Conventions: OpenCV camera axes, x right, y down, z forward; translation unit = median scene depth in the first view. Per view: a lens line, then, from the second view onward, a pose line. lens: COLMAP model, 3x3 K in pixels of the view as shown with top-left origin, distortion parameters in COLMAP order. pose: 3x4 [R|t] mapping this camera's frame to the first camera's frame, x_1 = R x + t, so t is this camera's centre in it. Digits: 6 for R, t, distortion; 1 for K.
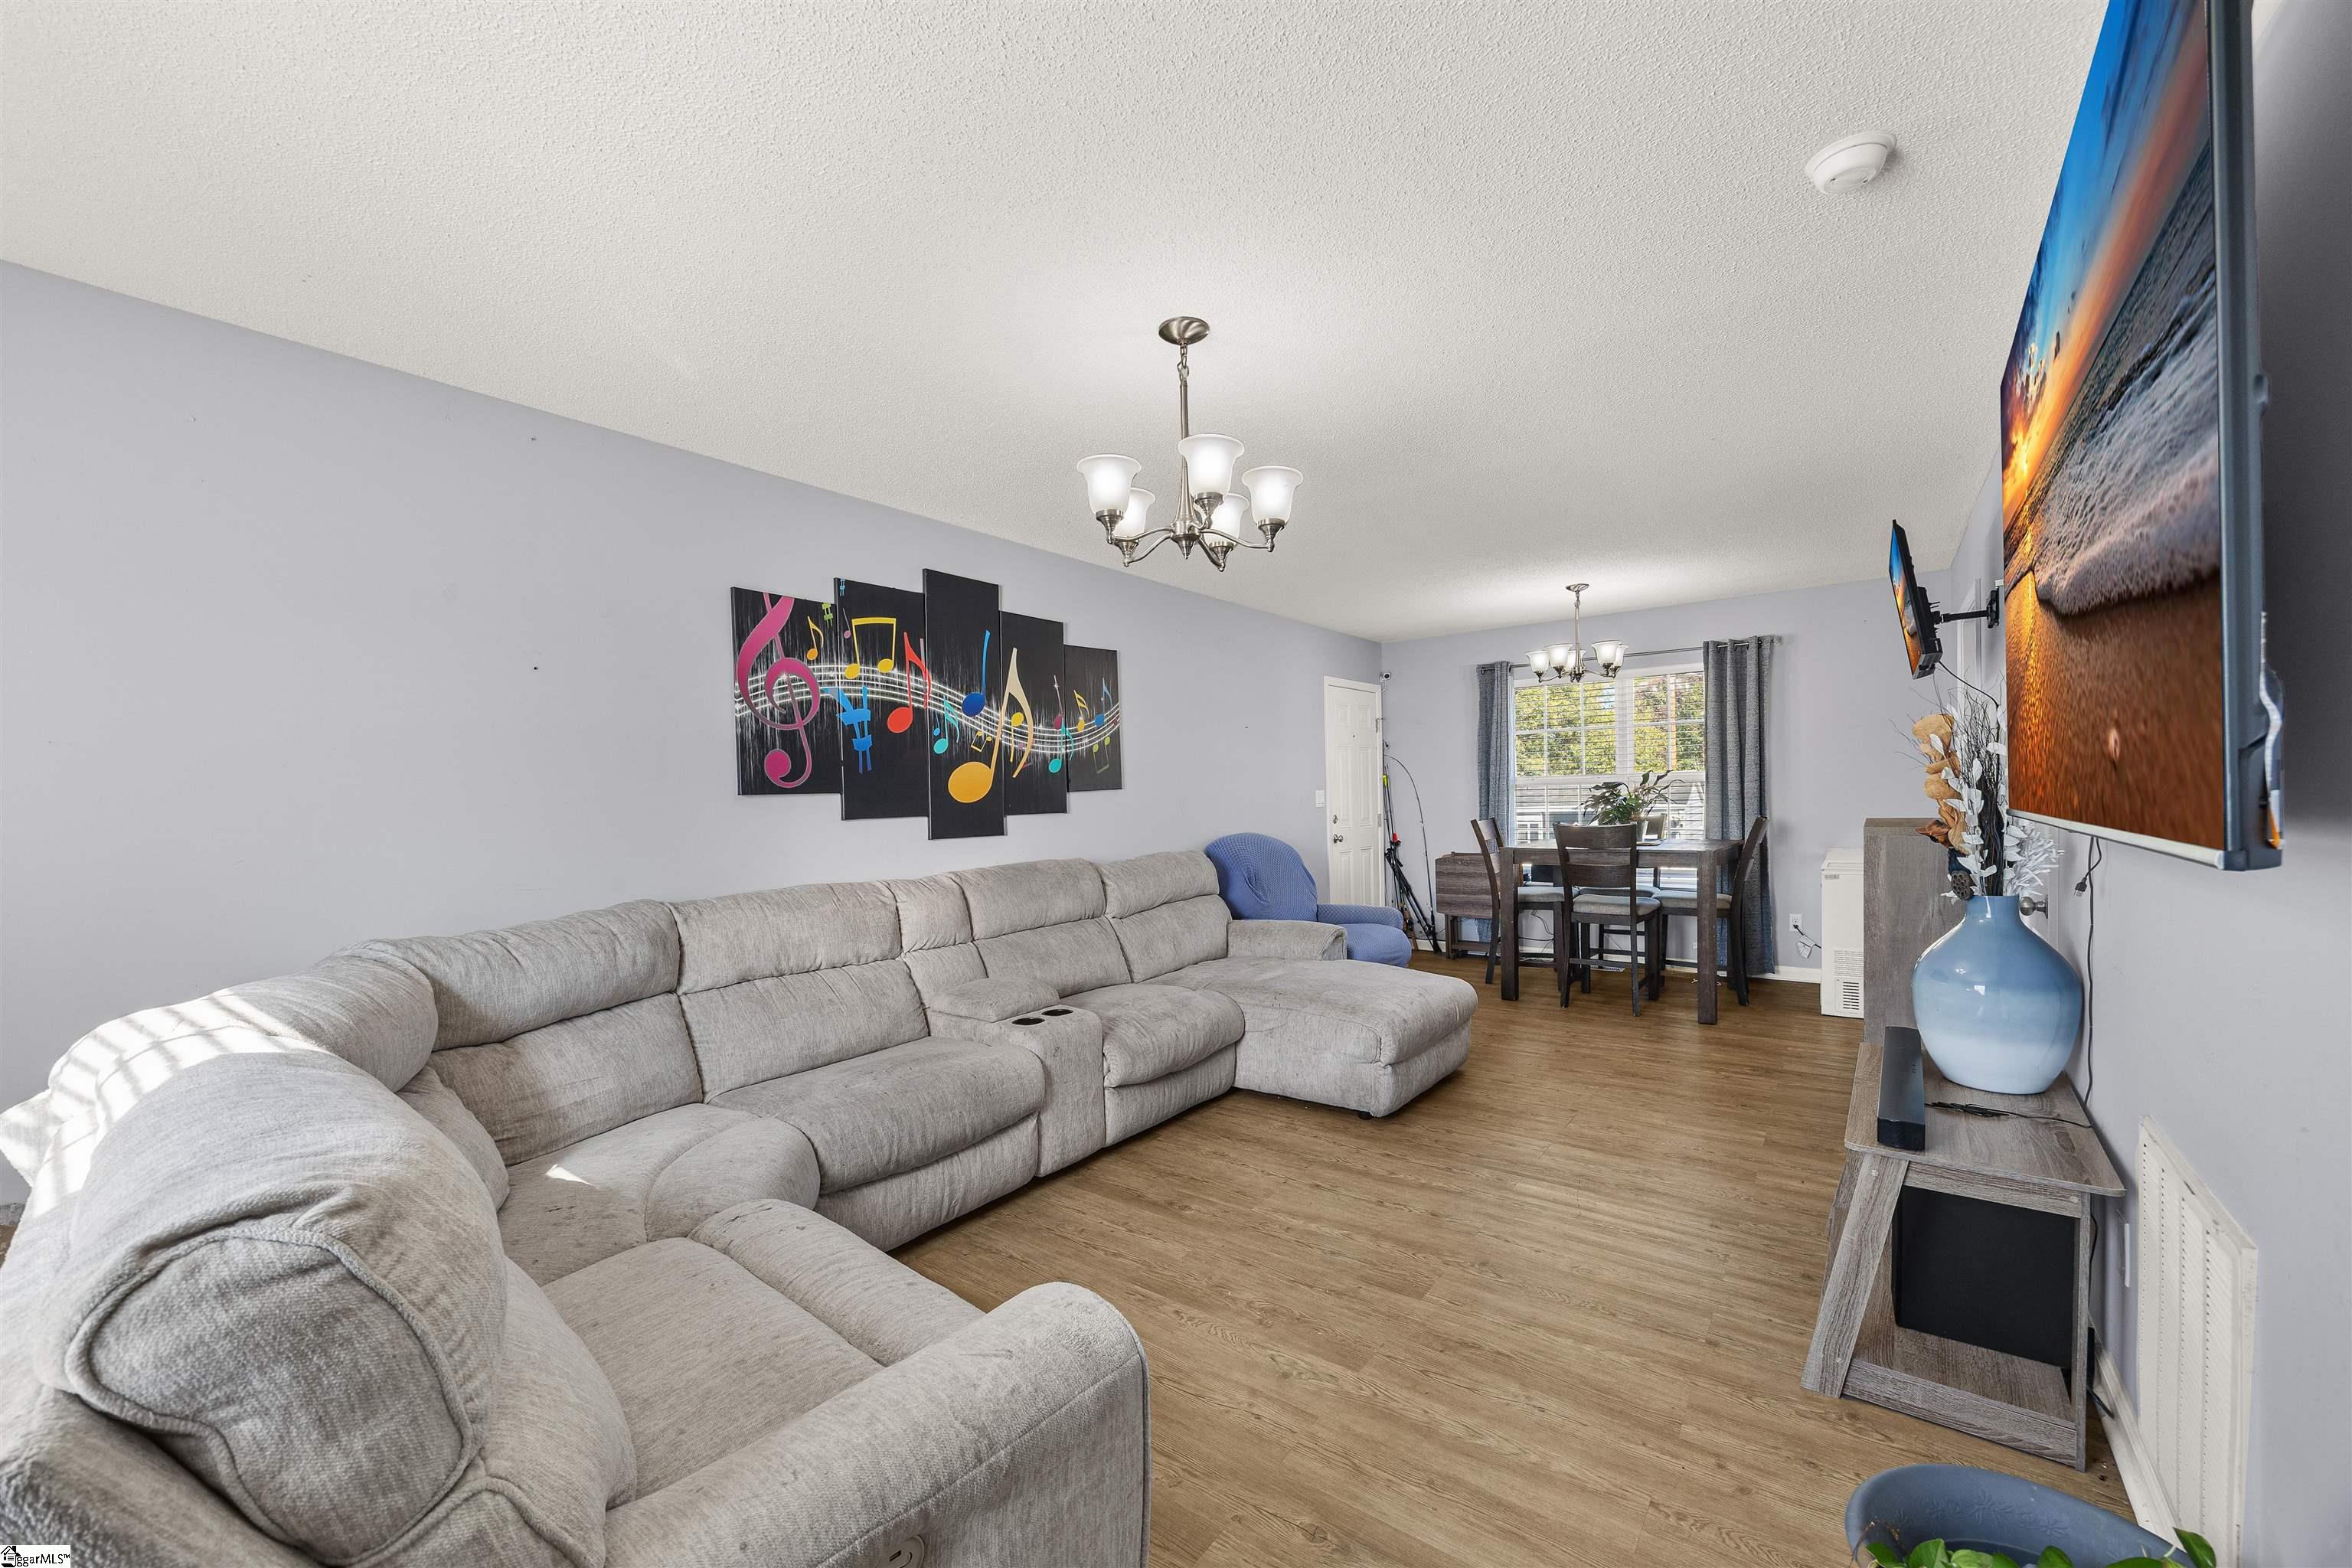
lens RADIAL K [[920.3, 0, 1170.7], [0, 920.3, 815.4], [0, 0, 1]] dist [-0.006858, -0.000092]
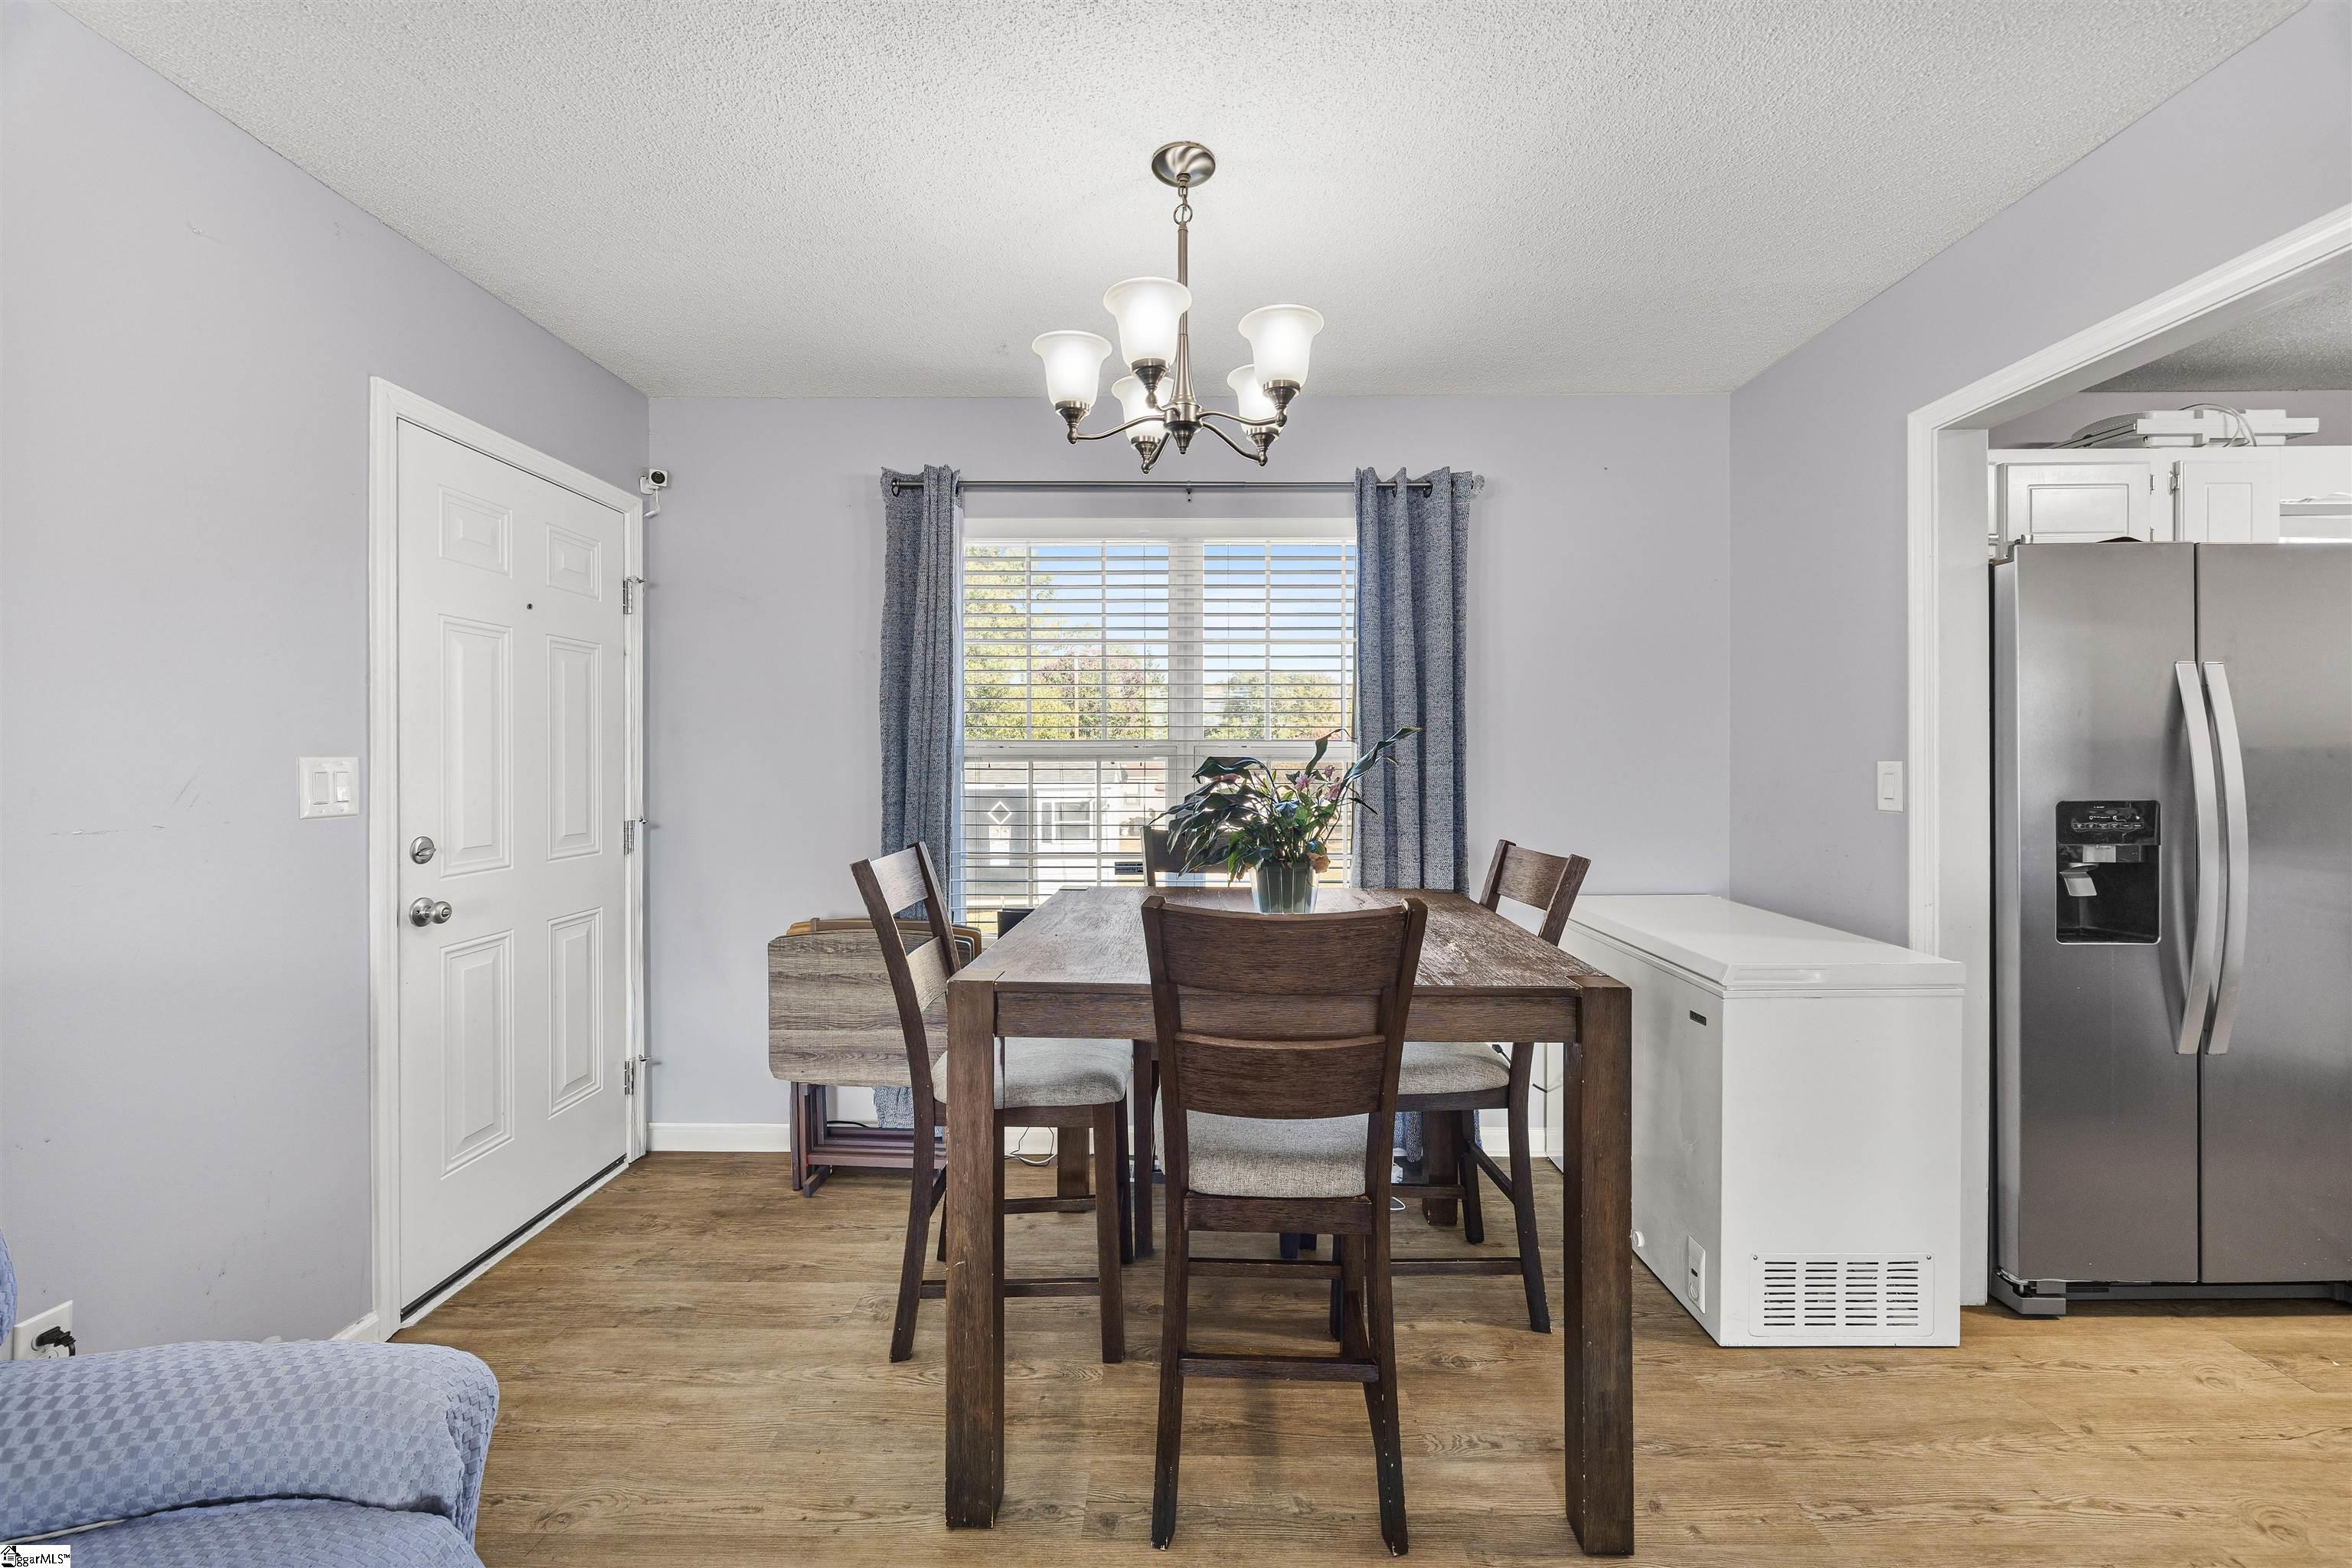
lens RADIAL K [[917.6, 0, 1185.1], [0, 917.6, 759.6], [0, 0, 1]] dist [-0.000448, 0.000206]
pose [[0.804088, 0.022947, 0.594068, 0.391671], [-0.009343, 0.999619, -0.025966, -0.041503], [-0.594437, 0.015329, 0.803996, 1.151641]]
